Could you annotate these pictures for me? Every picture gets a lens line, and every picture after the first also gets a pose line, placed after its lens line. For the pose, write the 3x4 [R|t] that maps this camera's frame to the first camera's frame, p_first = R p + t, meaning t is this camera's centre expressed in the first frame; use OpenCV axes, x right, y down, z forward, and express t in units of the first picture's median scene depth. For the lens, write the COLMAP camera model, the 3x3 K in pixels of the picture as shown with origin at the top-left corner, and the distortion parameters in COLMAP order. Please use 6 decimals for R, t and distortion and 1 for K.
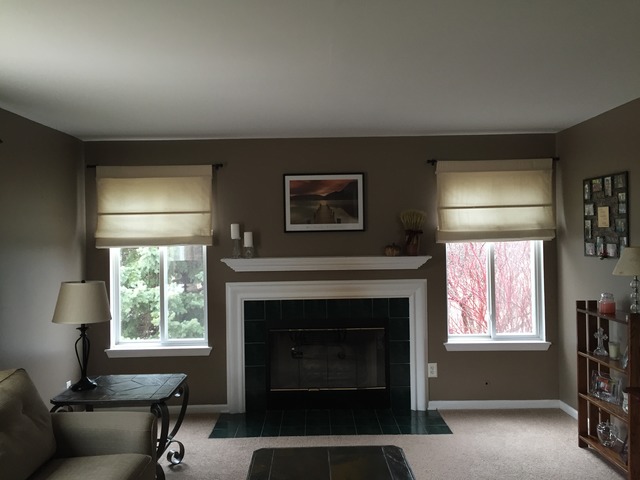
lens RADIAL K [[592.0, 0, 319.4], [0, 592.0, 243.4], [0, 0, 1]] dist [0.088628, -0.000266]
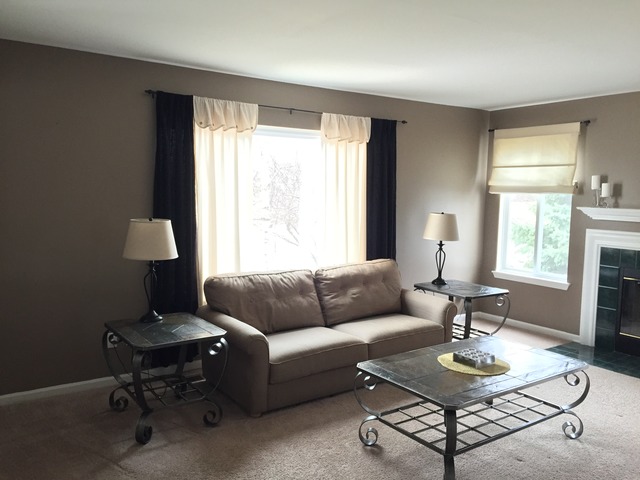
lens RADIAL K [[549.3, 0, 321.8], [0, 549.3, 238.4], [0, 0, 1]] dist [0.041407, -0.008536]
pose [[0.574529, 0.103547, -0.811908, 0.407648], [-0.033114, 0.994094, 0.103350, -0.006818], [0.817814, -0.032492, 0.574564, 0.000230]]
